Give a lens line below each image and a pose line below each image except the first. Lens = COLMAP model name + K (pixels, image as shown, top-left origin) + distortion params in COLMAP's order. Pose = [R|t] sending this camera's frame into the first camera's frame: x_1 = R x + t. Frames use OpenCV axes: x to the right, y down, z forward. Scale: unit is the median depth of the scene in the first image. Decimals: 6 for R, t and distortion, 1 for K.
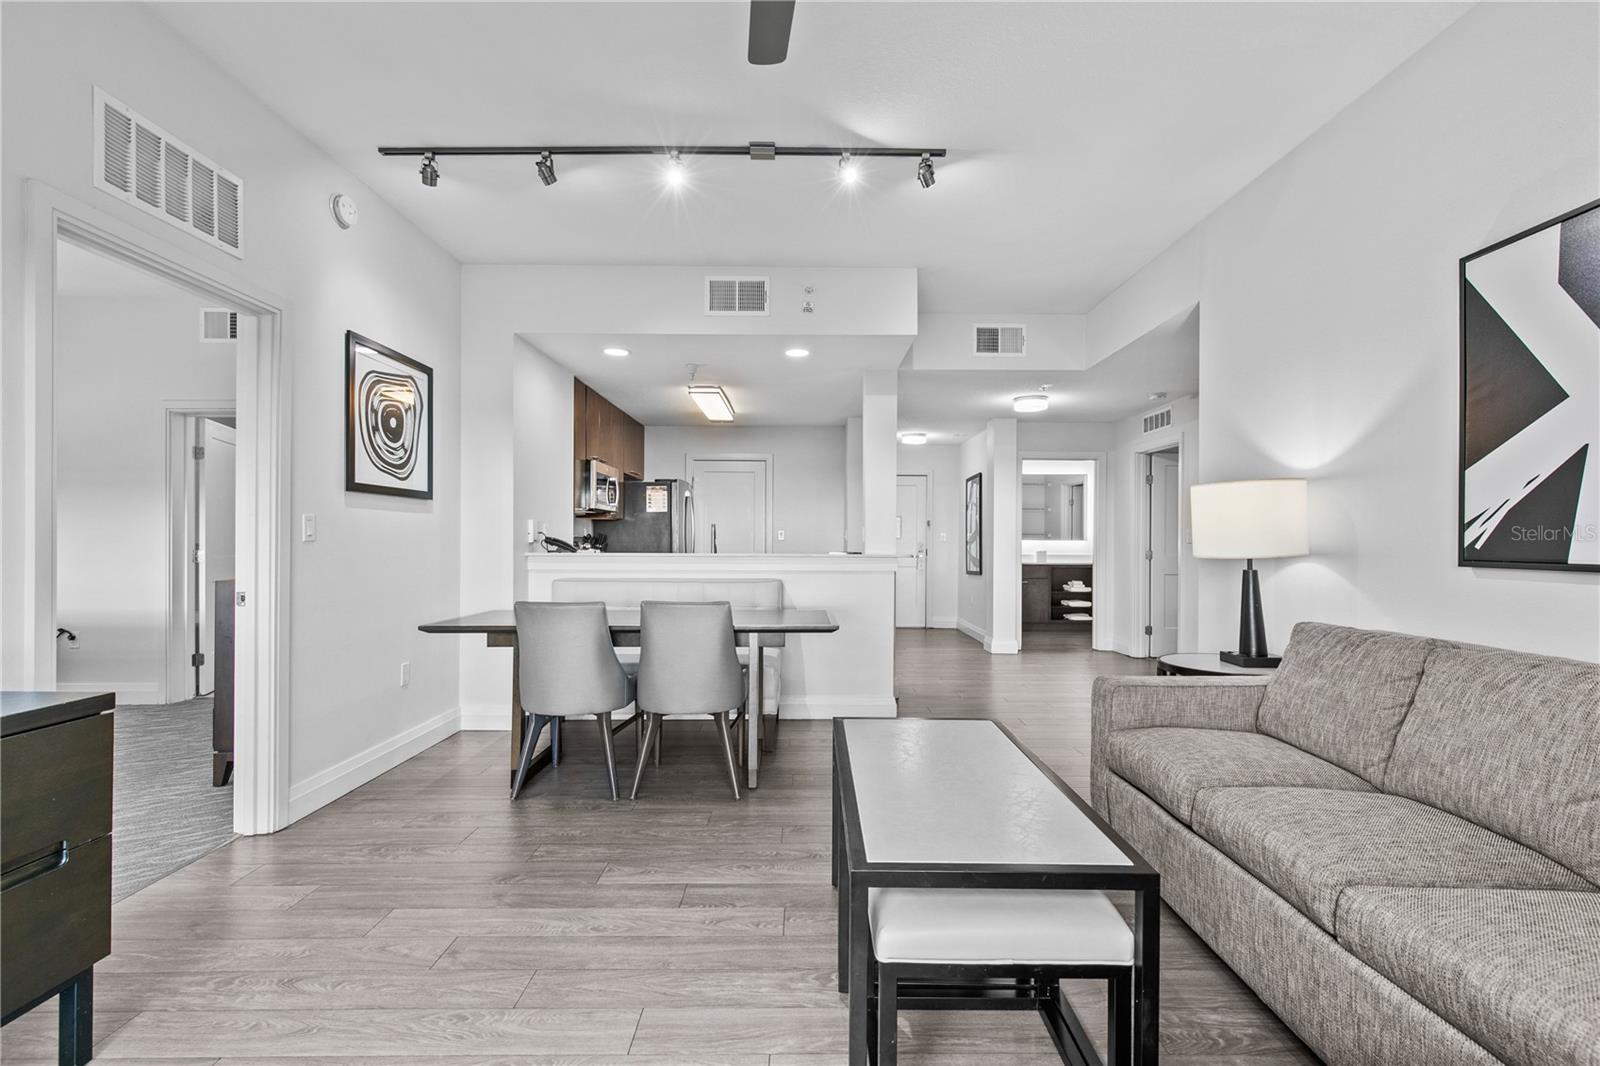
lens RADIAL K [[713.3, 0, 809.9], [0, 713.3, 535.8], [0, 0, 1]] dist [0.007000, -0.000716]
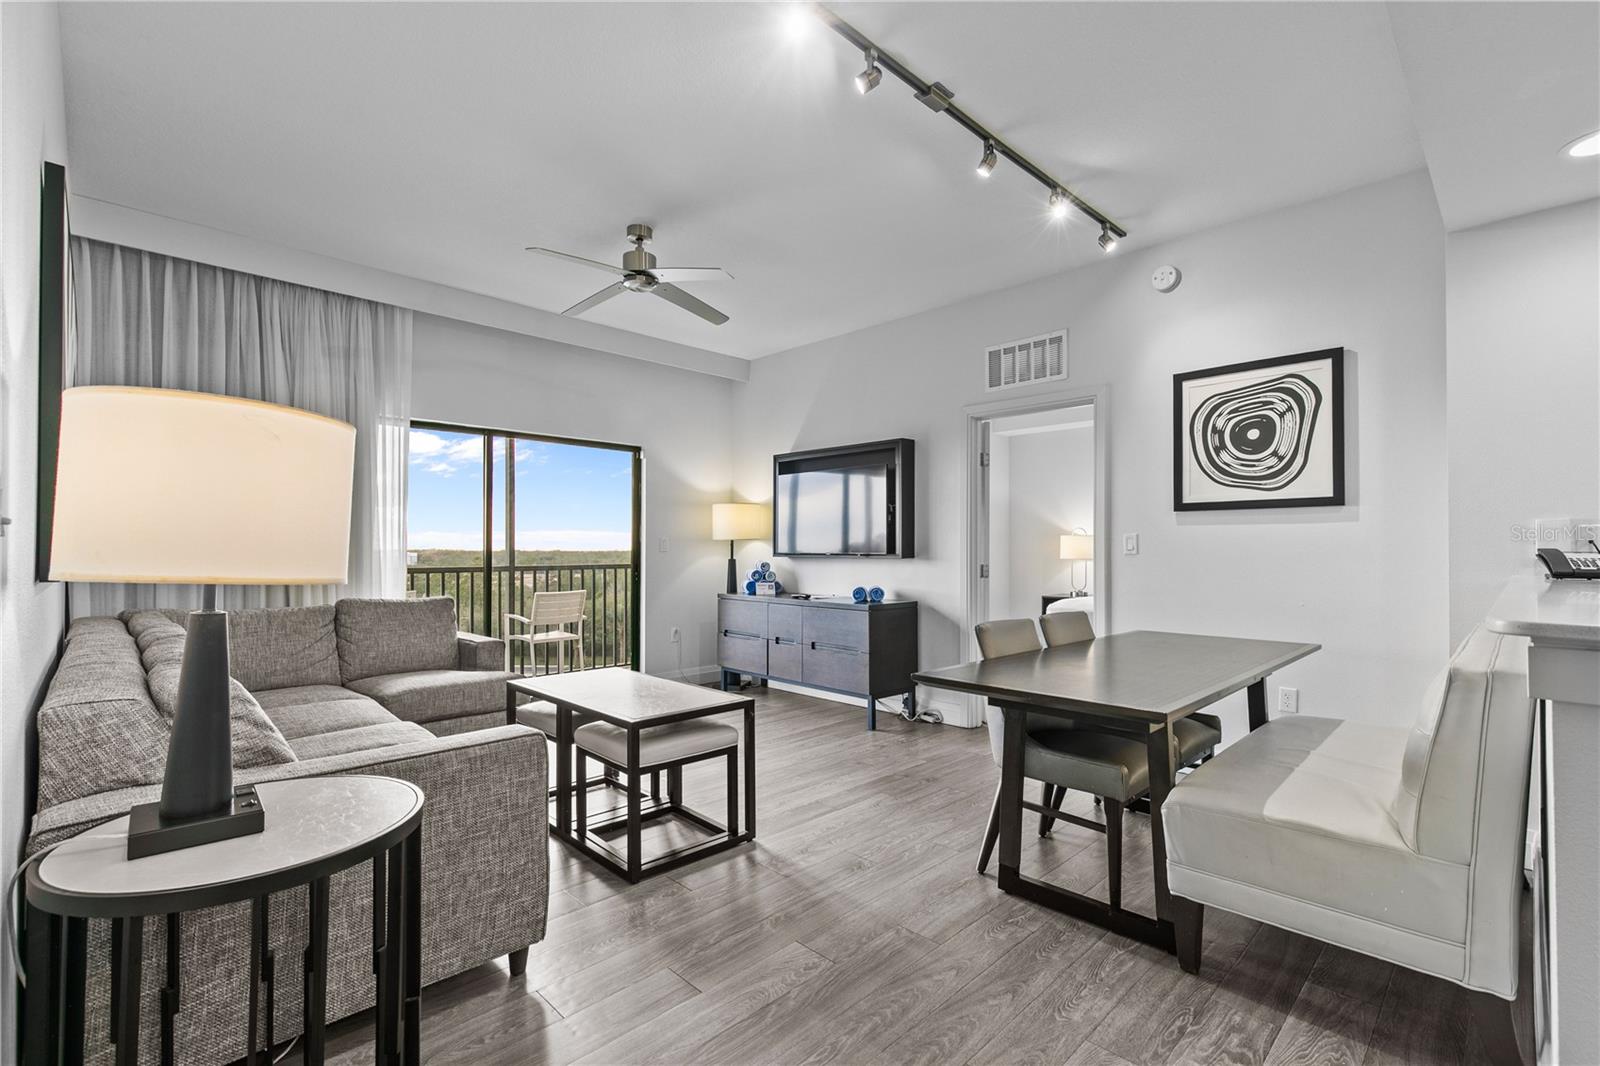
lens RADIAL K [[722.3, 0, 811.6], [0, 722.3, 541.6], [0, 0, 1]] dist [0.006785, -0.000231]
pose [[-0.720617, -0.014317, -0.693186, 0.633406], [-0.000871, 0.999805, -0.019744, 0.010494], [0.693333, -0.013624, -0.720488, 1.522346]]
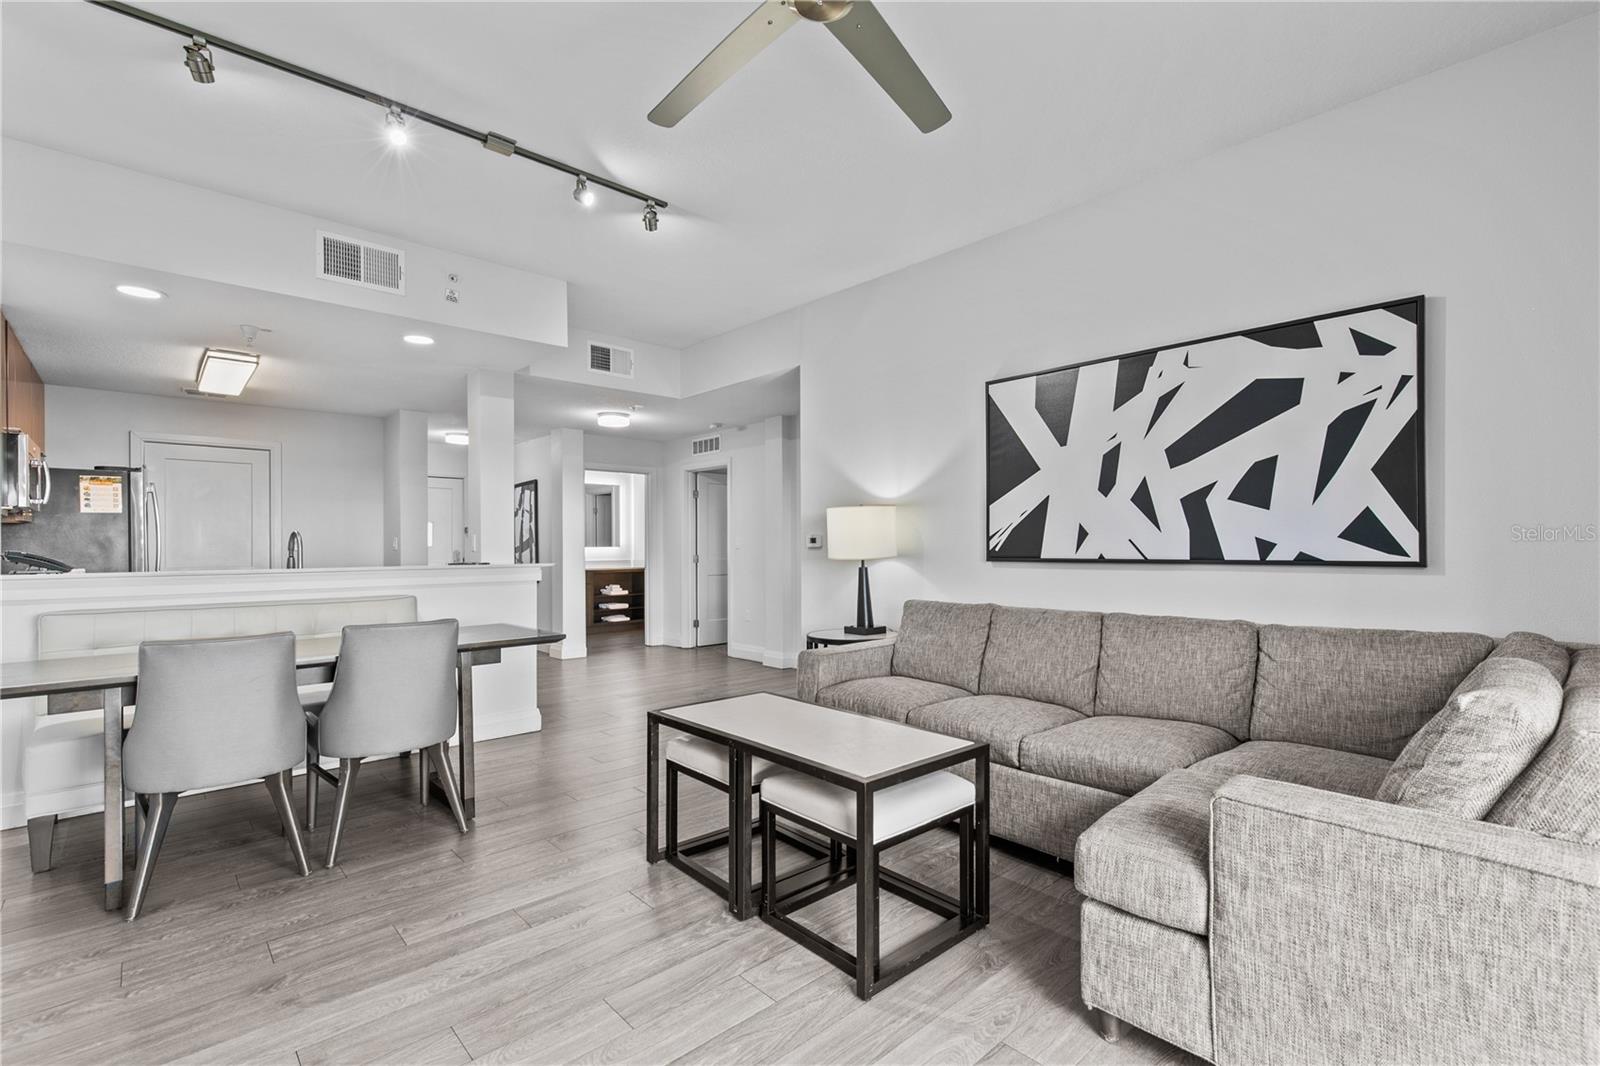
lens RADIAL K [[722.3, 0, 811.6], [0, 722.3, 541.6], [0, 0, 1]] dist [0.006785, -0.000231]
pose [[0.737981, -0.004698, 0.674805, -0.414018], [0.004605, 0.999988, 0.001926, -0.006807], [-0.674805, 0.001686, 0.737994, 0.004595]]
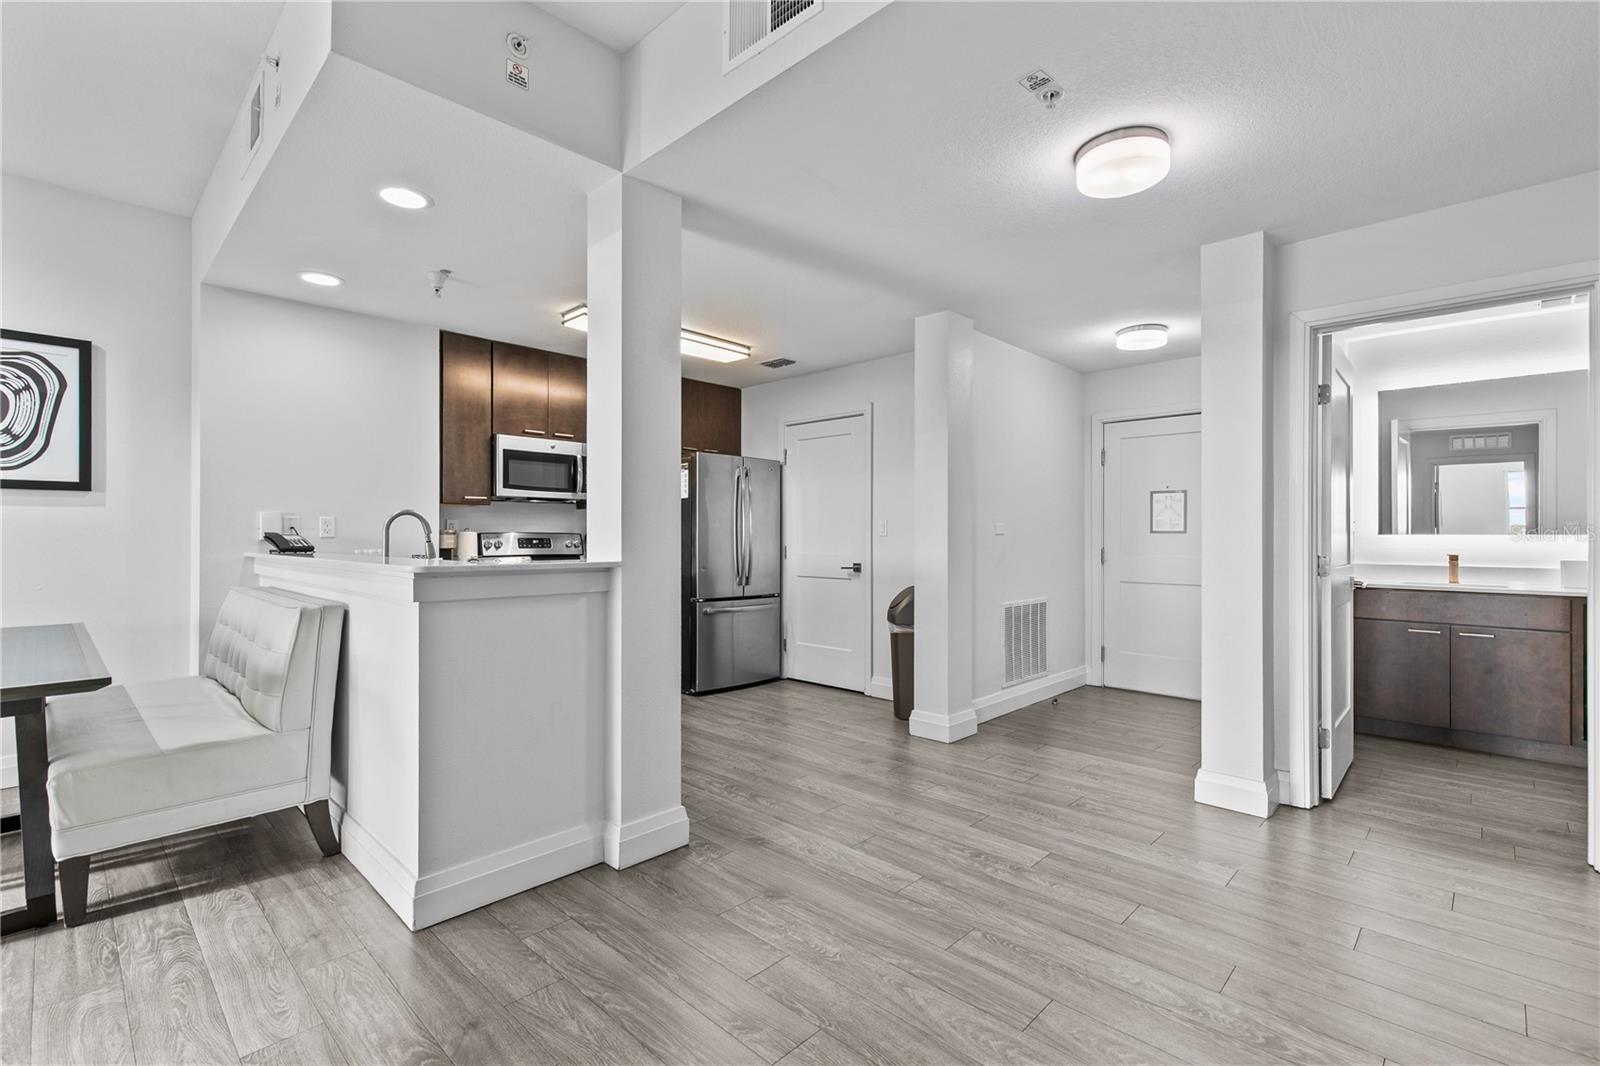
lens RADIAL K [[713.3, 0, 809.9], [0, 713.3, 535.8], [0, 0, 1]] dist [0.007000, -0.000716]
pose [[0.705037, -0.003848, -0.709160, 0.923468], [0.006225, 0.999980, 0.000763, 0.011400], [0.709143, -0.004953, 0.705048, 1.299584]]
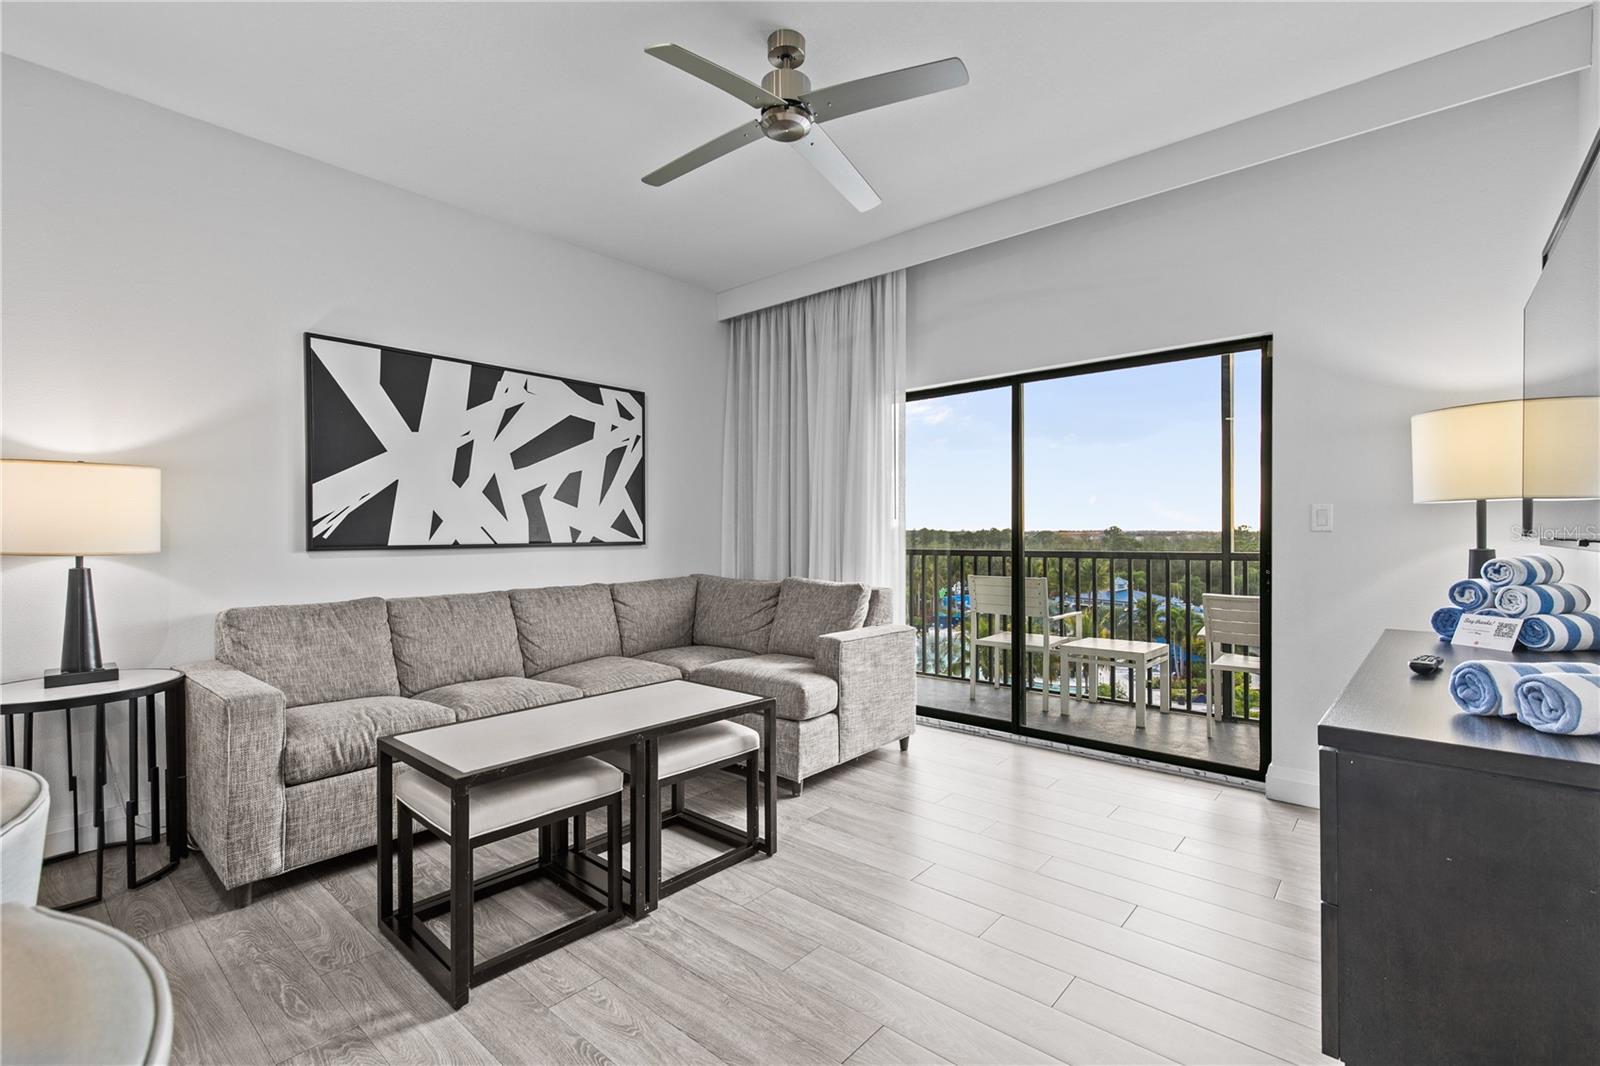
lens RADIAL K [[713.3, 0, 809.9], [0, 713.3, 535.8], [0, 0, 1]] dist [0.007000, -0.000716]
pose [[-0.751538, -0.004164, 0.659677, -0.553934], [-0.002742, 0.999991, 0.003188, 0.003793], [-0.659684, 0.000587, -0.751543, 1.019384]]
